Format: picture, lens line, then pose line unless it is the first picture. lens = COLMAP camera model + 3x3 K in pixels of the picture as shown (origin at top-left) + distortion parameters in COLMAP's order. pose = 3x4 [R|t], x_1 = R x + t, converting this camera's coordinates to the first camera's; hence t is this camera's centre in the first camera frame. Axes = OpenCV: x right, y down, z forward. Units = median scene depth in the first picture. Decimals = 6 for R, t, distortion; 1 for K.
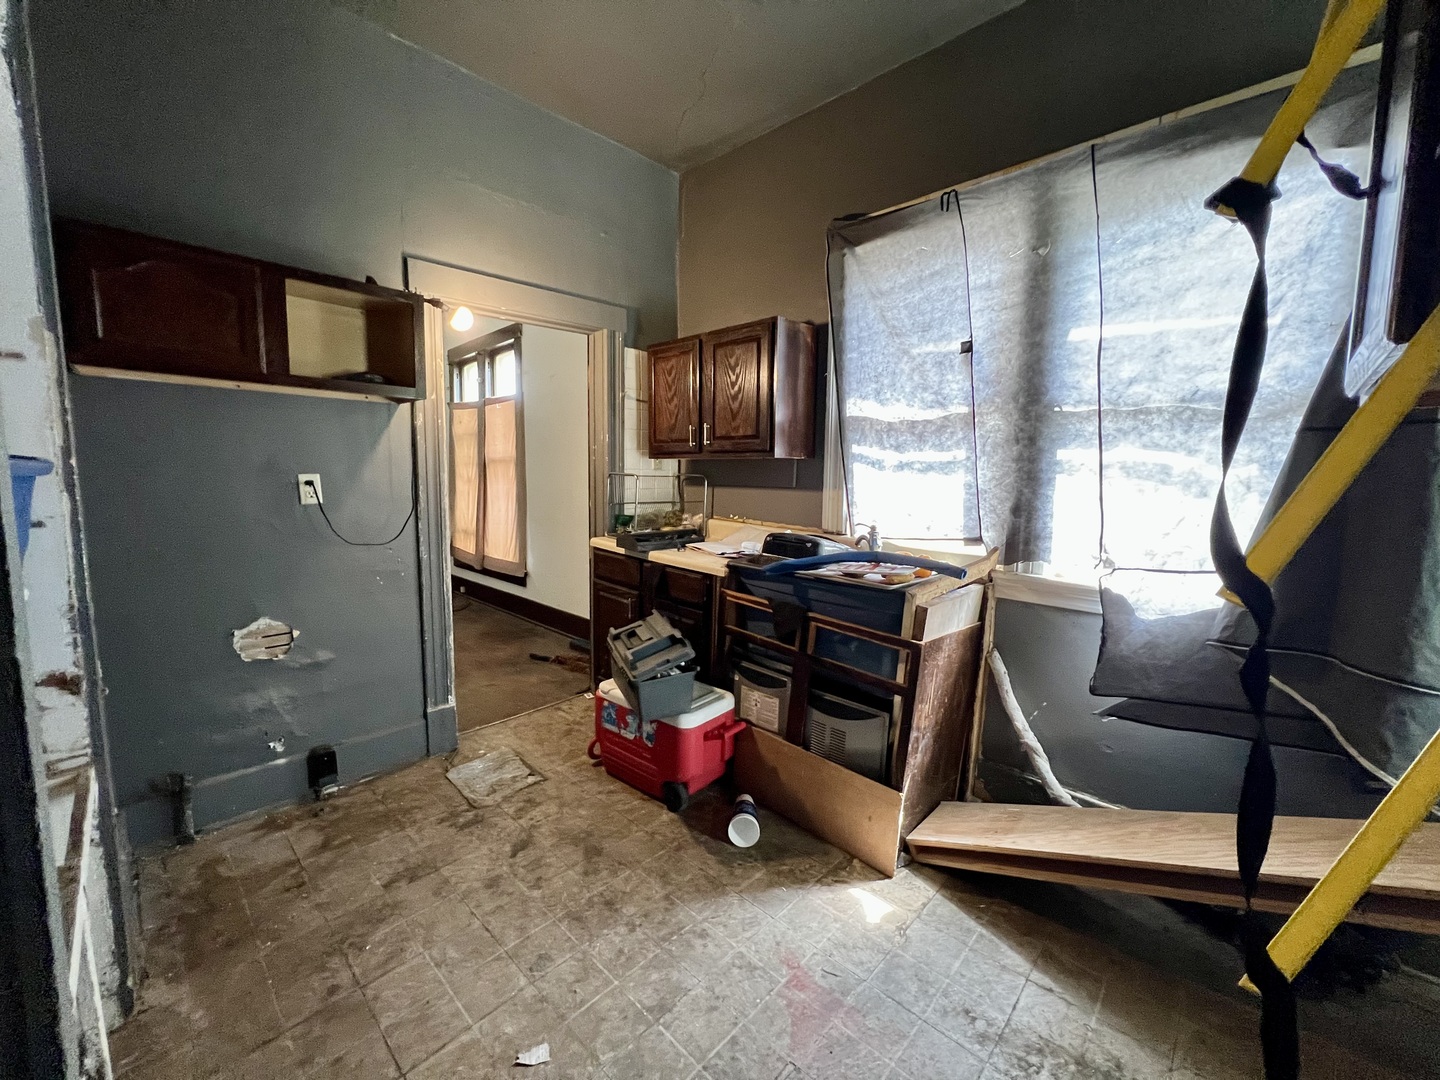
lens RADIAL K [[577.8, 0, 721.9], [0, 577.8, 538.5], [0, 0, 1]] dist [-0.002551, 0.000228]
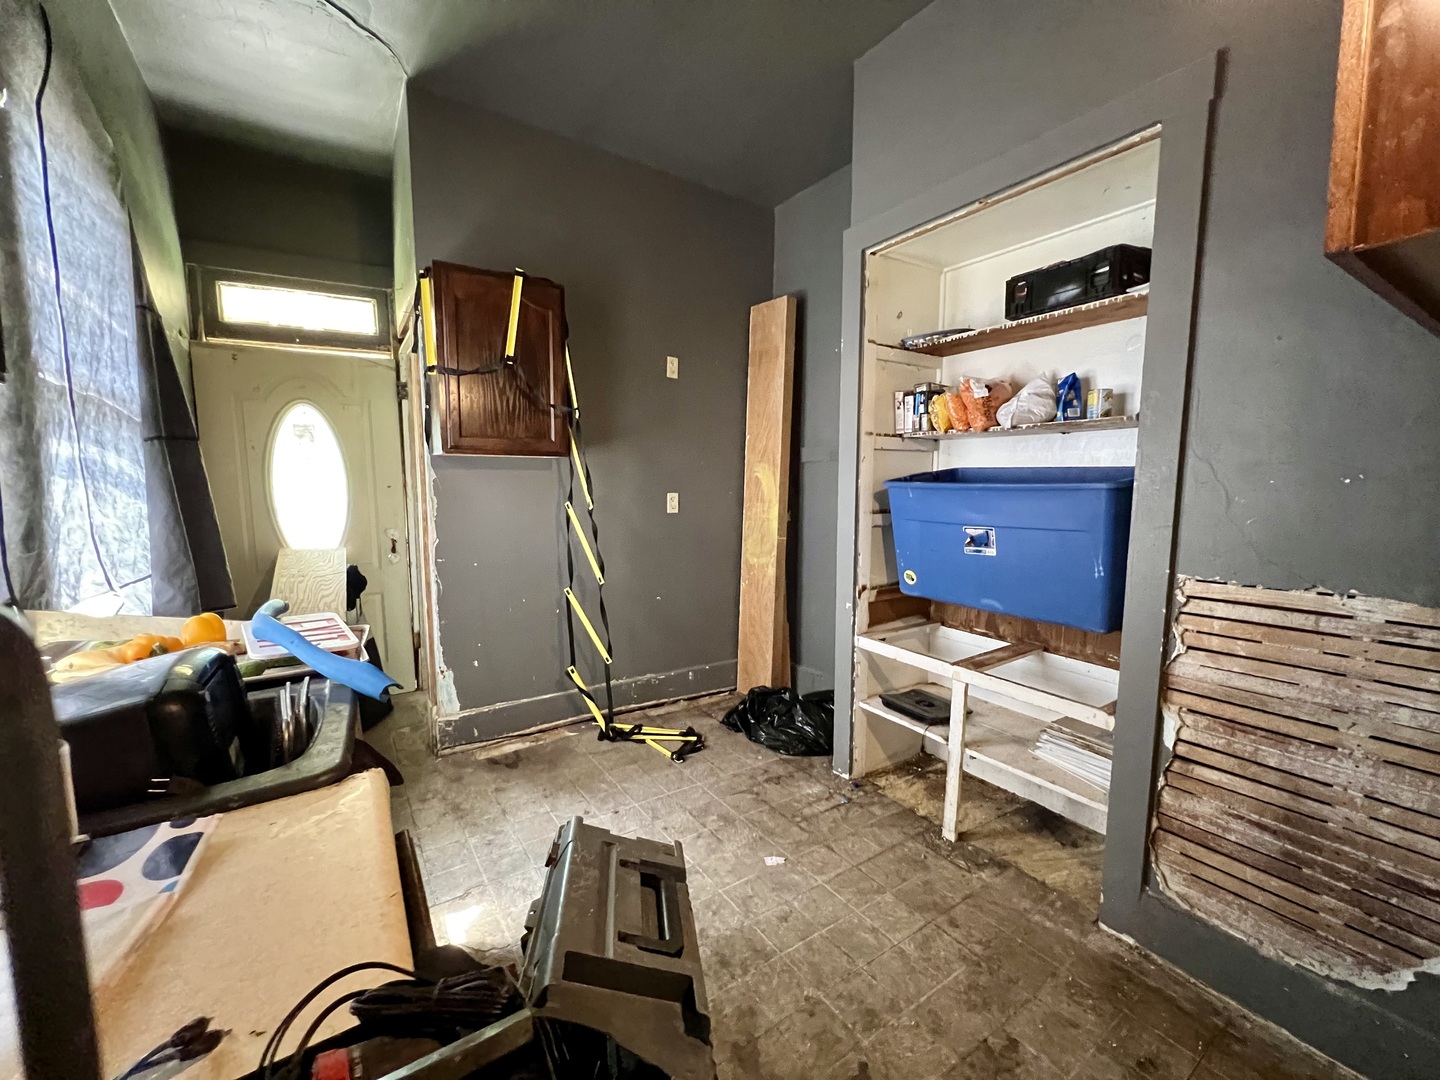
lens RADIAL K [[577.8, 0, 721.9], [0, 577.8, 538.5], [0, 0, 1]] dist [-0.002551, 0.000228]
pose [[-0.975913, -0.038061, 0.214814, -0.364897], [0.008790, 0.977004, 0.213042, -0.205676], [-0.217982, 0.209798, -0.953136, 1.740838]]
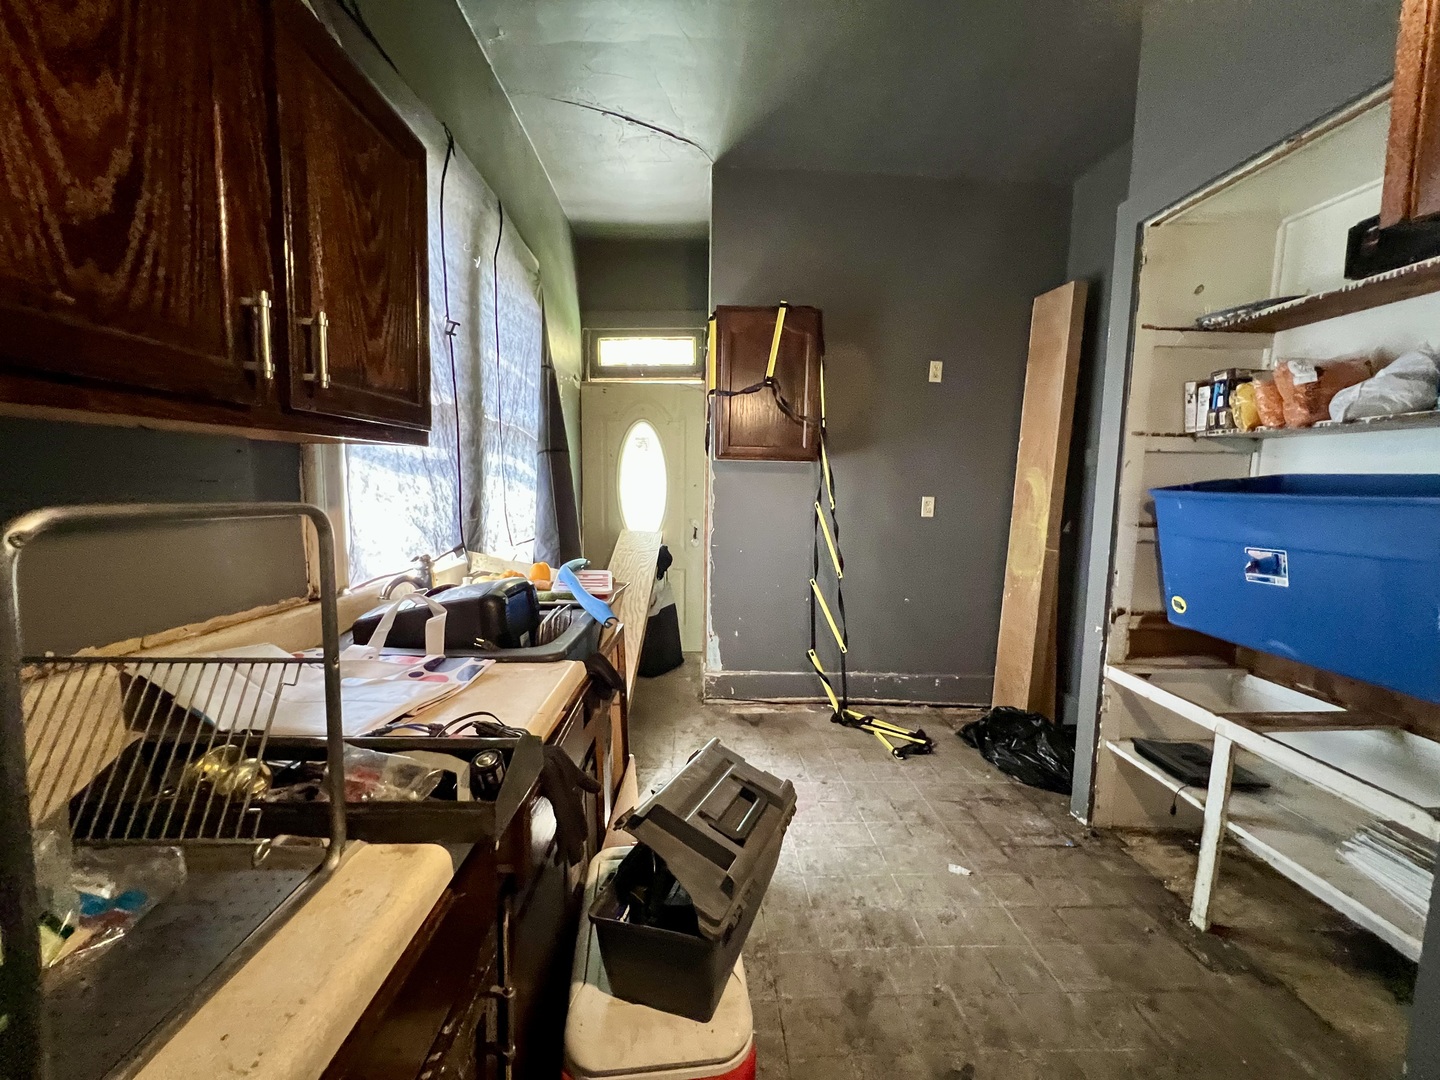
lens RADIAL K [[577.8, 0, 721.9], [0, 577.8, 538.5], [0, 0, 1]] dist [-0.002551, 0.000228]
pose [[-0.719857, -0.096637, 0.687363, -0.627434], [0.051418, 0.980117, 0.191644, -0.214246], [-0.692216, 0.173299, -0.700575, 1.762505]]
